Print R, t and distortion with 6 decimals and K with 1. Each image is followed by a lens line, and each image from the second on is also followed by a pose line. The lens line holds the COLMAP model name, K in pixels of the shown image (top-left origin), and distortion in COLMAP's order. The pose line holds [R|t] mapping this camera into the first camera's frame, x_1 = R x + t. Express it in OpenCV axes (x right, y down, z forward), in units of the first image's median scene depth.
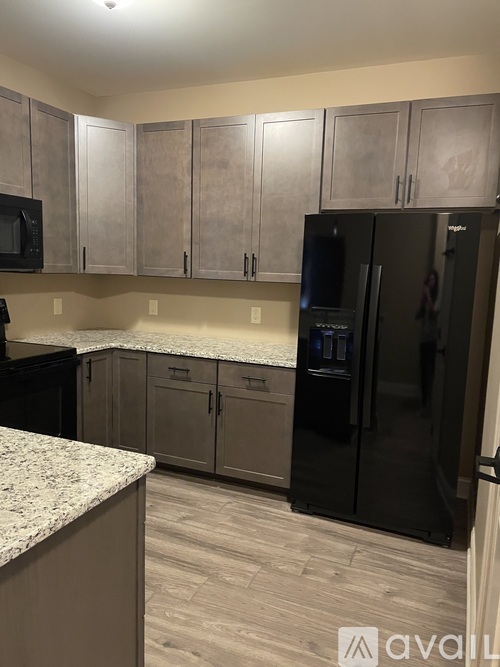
lens RADIAL K [[499.2, 0, 252.6], [0, 499.2, 333.5], [0, 0, 1]] dist [0.099587, -0.128261]
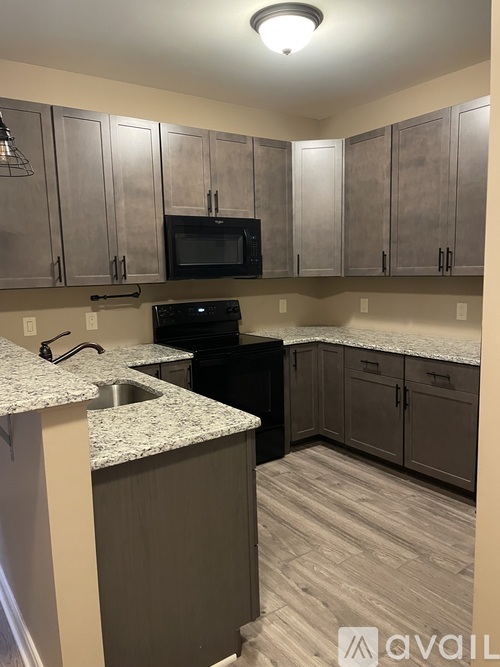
lens RADIAL K [[499.2, 0, 252.6], [0, 499.2, 333.5], [0, 0, 1]] dist [0.099587, -0.128261]
pose [[0.847267, 0.015166, -0.530951, 0.212775], [-0.018399, 0.999830, -0.000801, 0.015733], [0.530849, 0.010448, 0.847402, -0.036760]]
